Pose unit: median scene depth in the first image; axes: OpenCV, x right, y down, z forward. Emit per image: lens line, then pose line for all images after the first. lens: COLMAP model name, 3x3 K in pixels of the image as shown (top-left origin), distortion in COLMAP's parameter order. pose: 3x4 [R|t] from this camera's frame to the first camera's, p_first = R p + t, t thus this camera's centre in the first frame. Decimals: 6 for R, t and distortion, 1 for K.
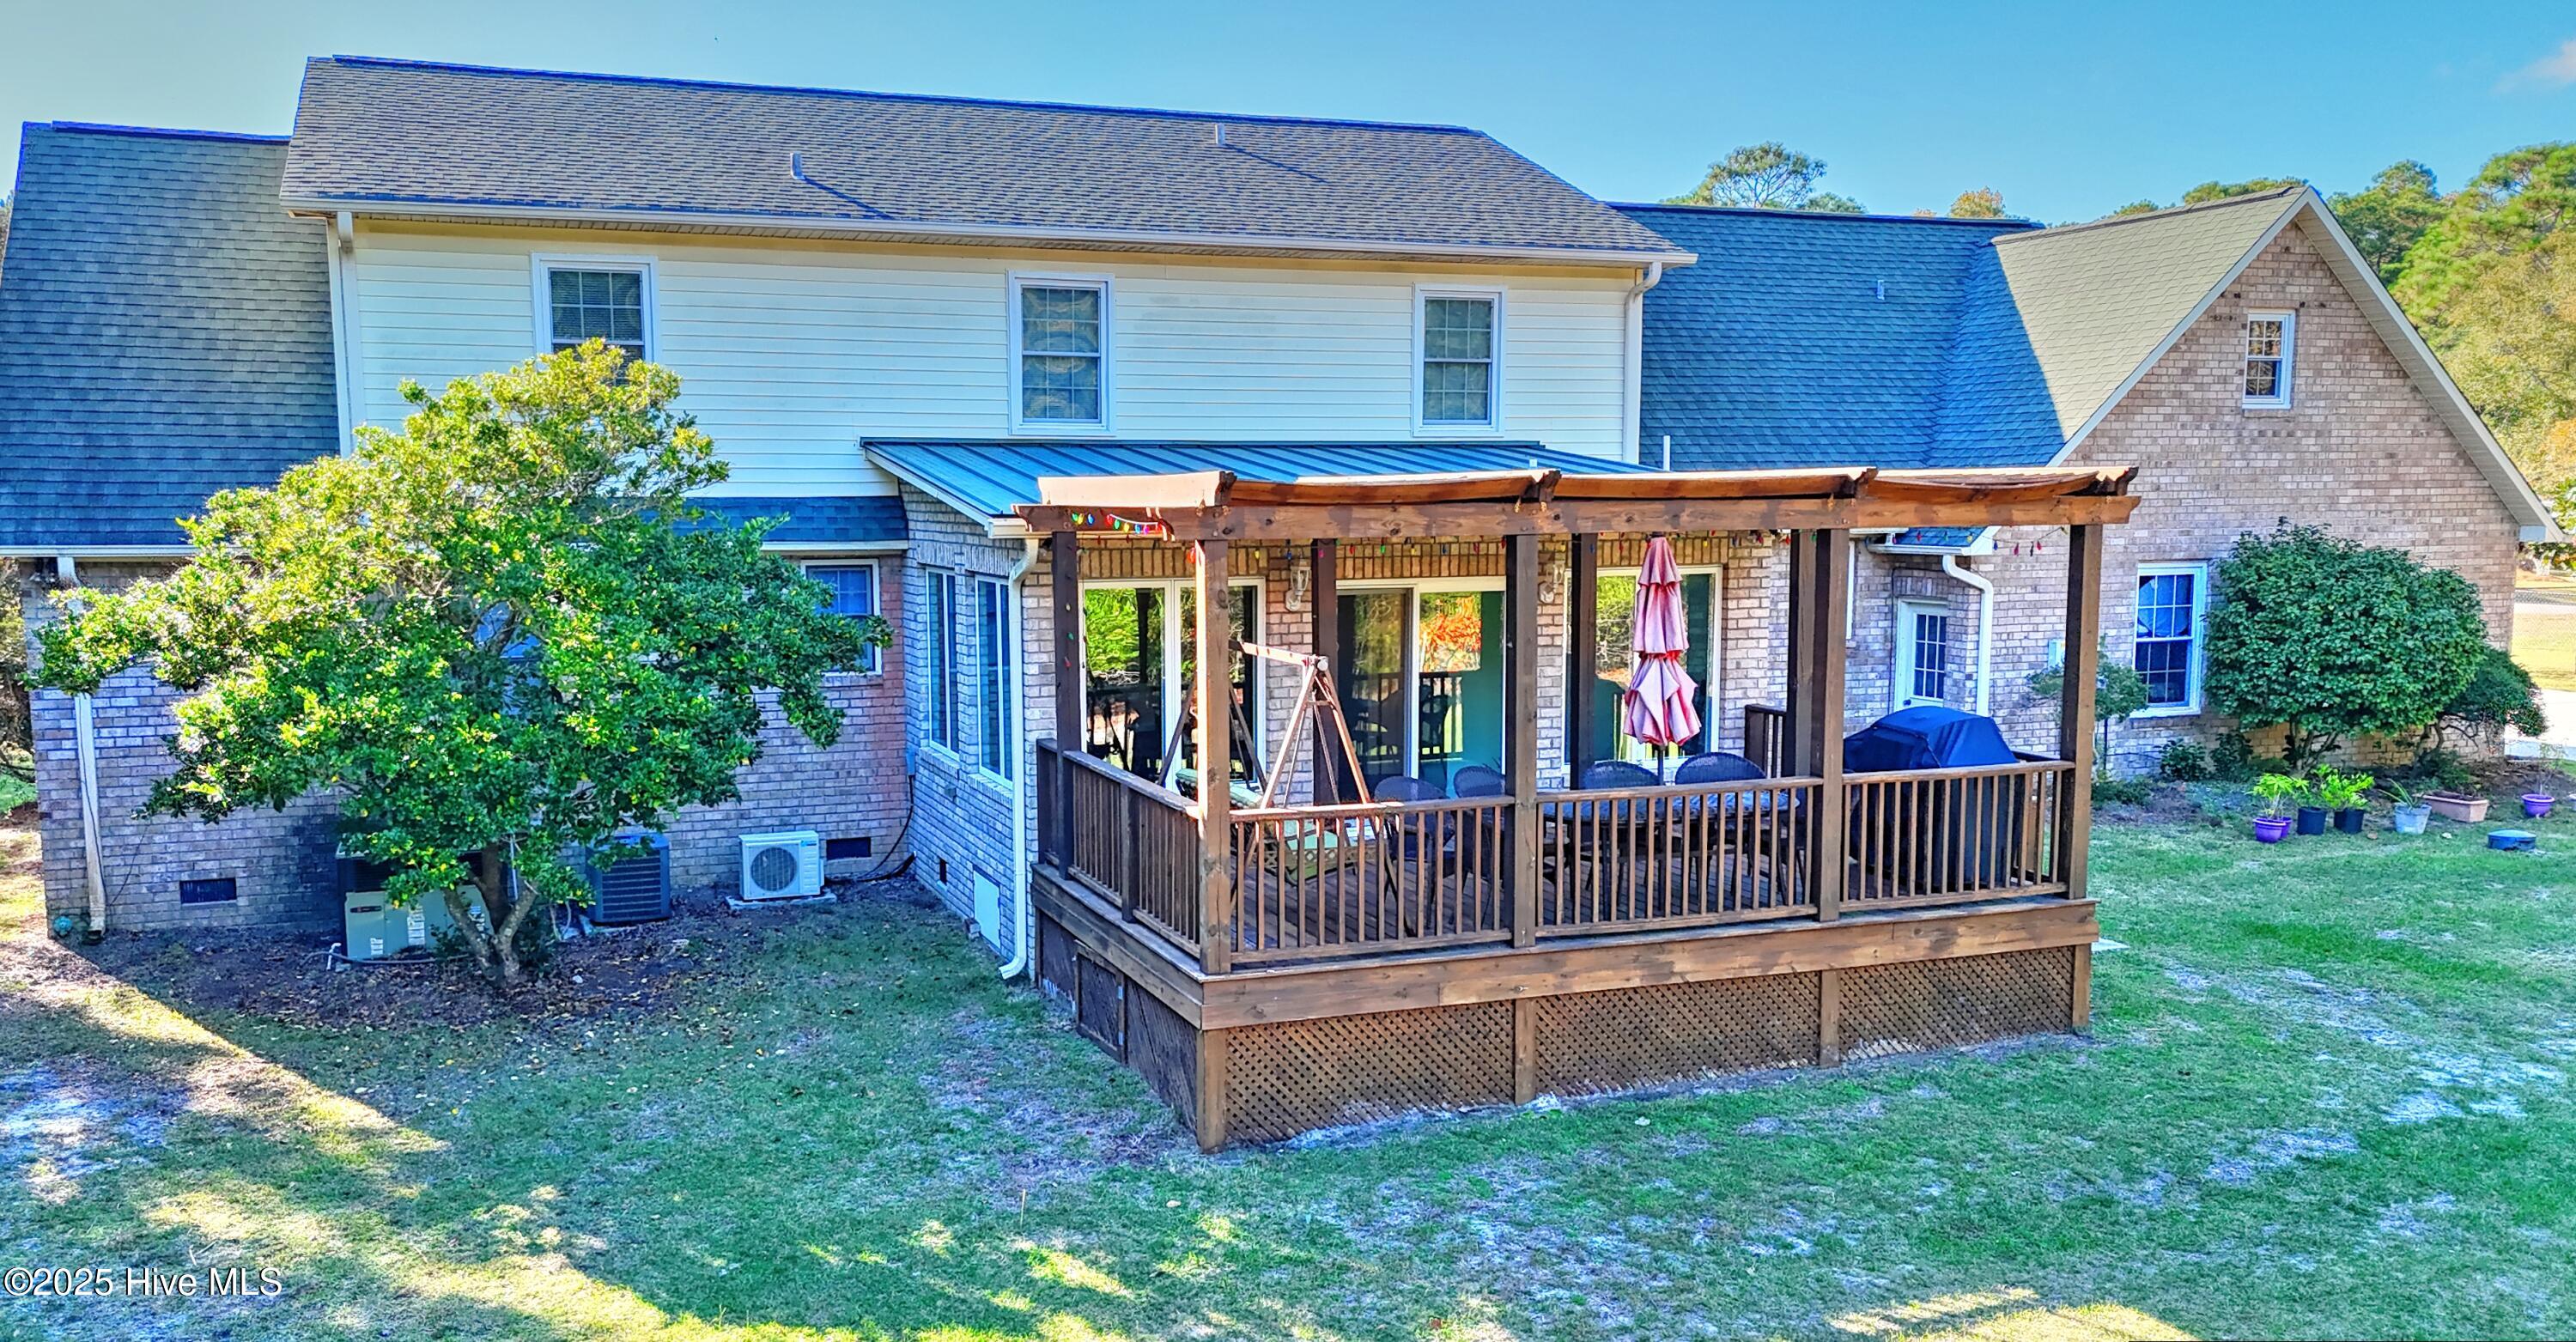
lens RADIAL K [[2044.5, 0, 1274.3], [0, 2044.5, 667.3], [0, 0, 1]] dist [0.040165, -0.002121]
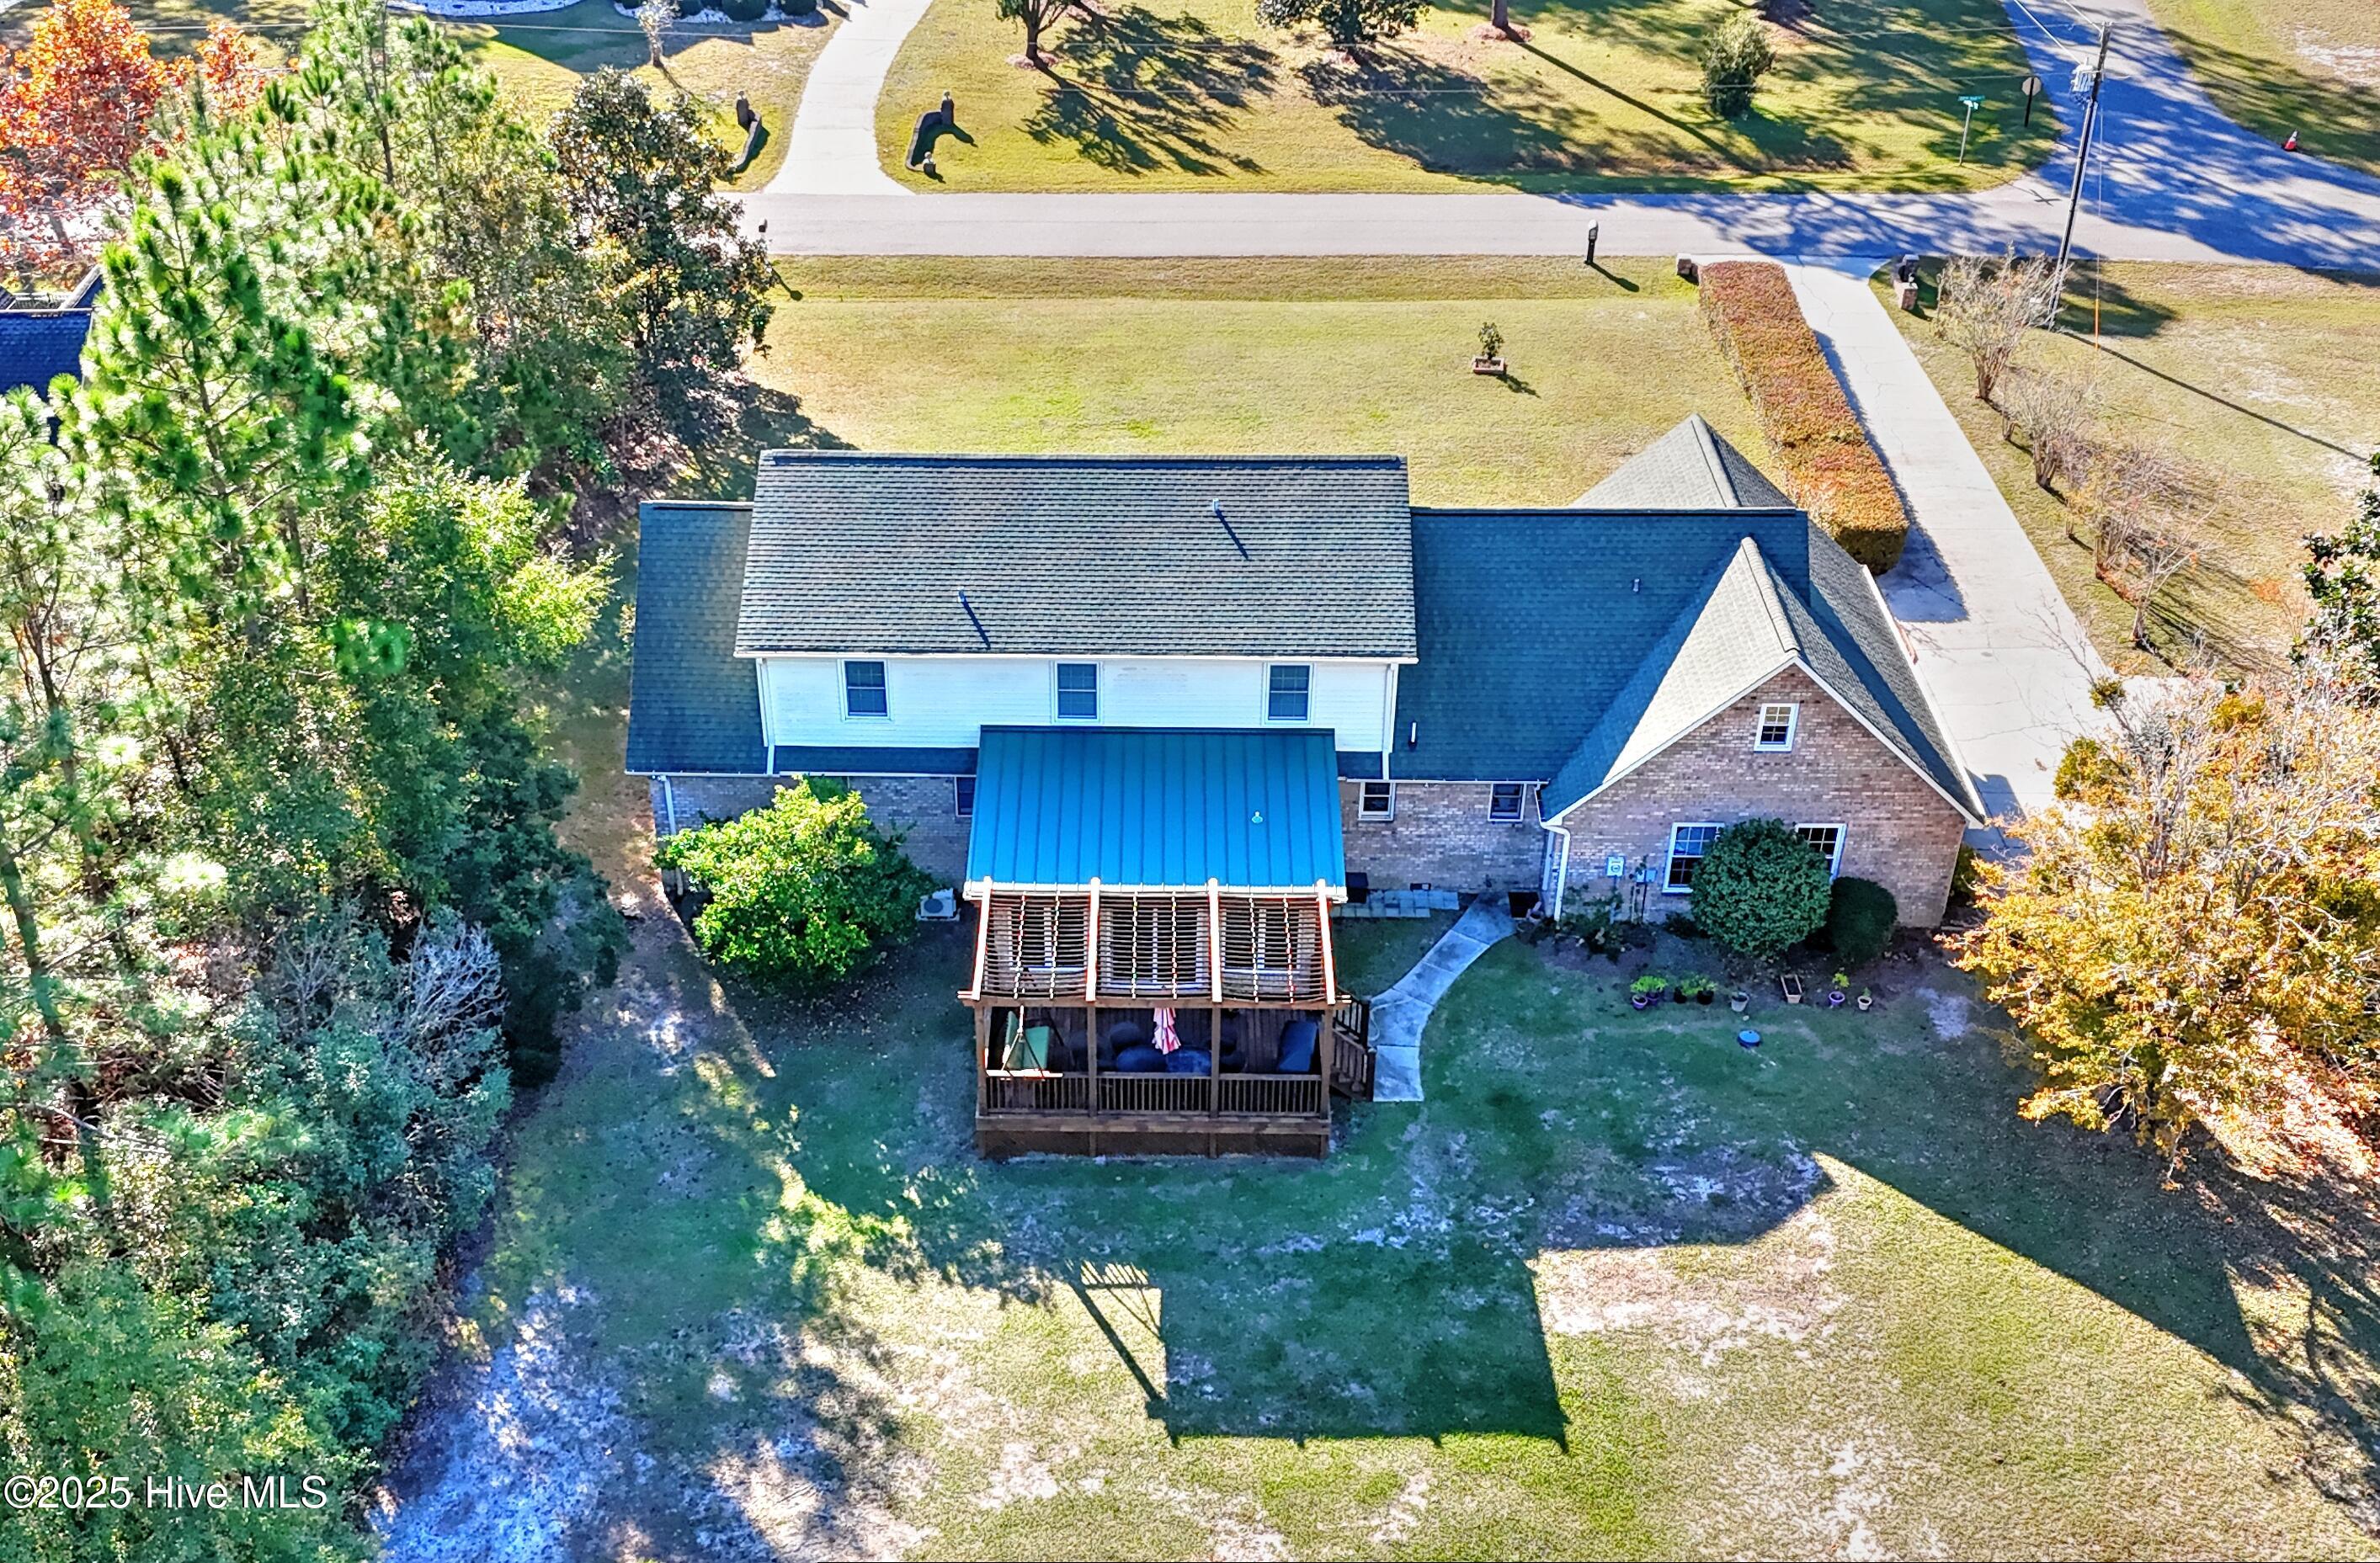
lens RADIAL K [[2234.4, 0, 1178.3], [0, 2234.4, 782.5], [0, 0, 1]] dist [0.051304, 0.000000]
pose [[0.942514, 0.200348, -0.267445, 0.891982], [-0.073821, 0.905399, 0.418095, -1.474921], [0.325909, -0.374317, 0.868141, -1.416471]]
